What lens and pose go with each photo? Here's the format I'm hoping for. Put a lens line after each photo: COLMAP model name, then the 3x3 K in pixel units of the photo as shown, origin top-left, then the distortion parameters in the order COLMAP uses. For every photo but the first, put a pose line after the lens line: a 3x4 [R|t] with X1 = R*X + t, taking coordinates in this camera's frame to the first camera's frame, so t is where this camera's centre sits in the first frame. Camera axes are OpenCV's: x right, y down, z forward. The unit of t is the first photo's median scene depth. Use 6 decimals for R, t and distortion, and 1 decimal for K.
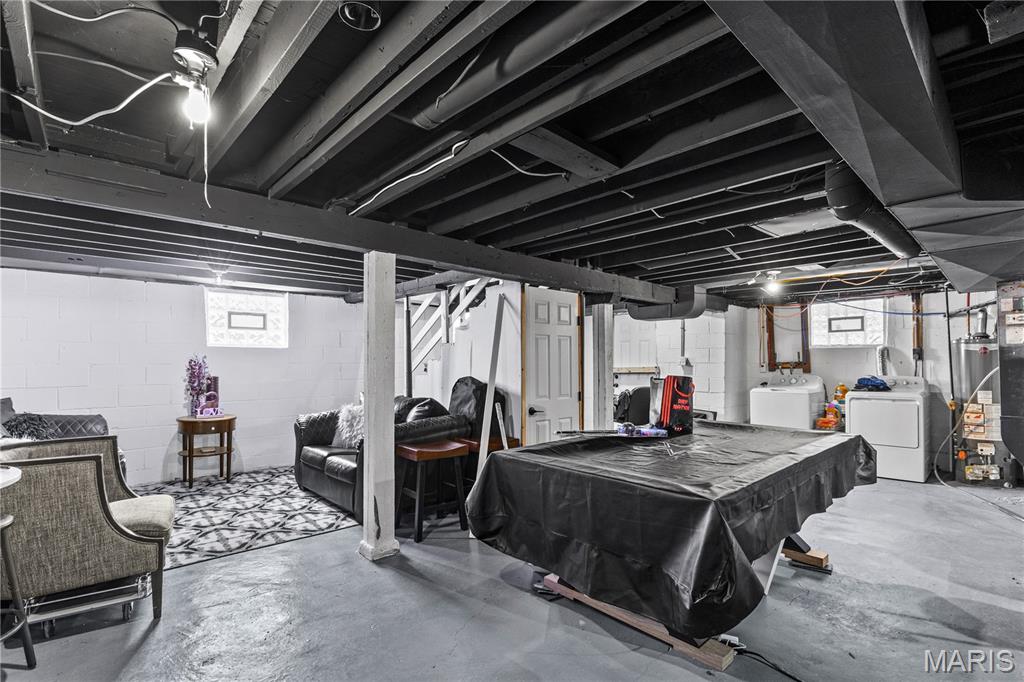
lens RADIAL K [[467.5, 0, 512.1], [0, 467.5, 350.4], [0, 0, 1]] dist [-0.004548, -0.001838]
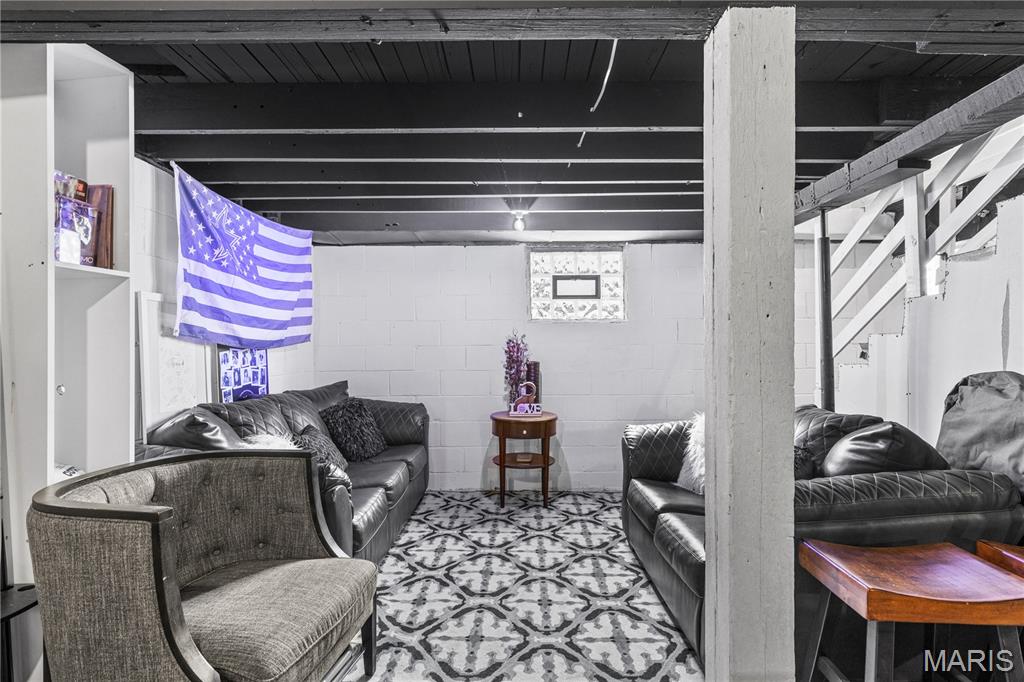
lens RADIAL K [[523.0, 0, 513.3], [0, 523.0, 351.7], [0, 0, 1]] dist [-0.001938, 0.000863]
pose [[0.735137, 0.003131, -0.677911, -0.098378], [0.019708, 0.999468, 0.025989, 0.019335], [0.677632, -0.032466, 0.734684, 0.399579]]
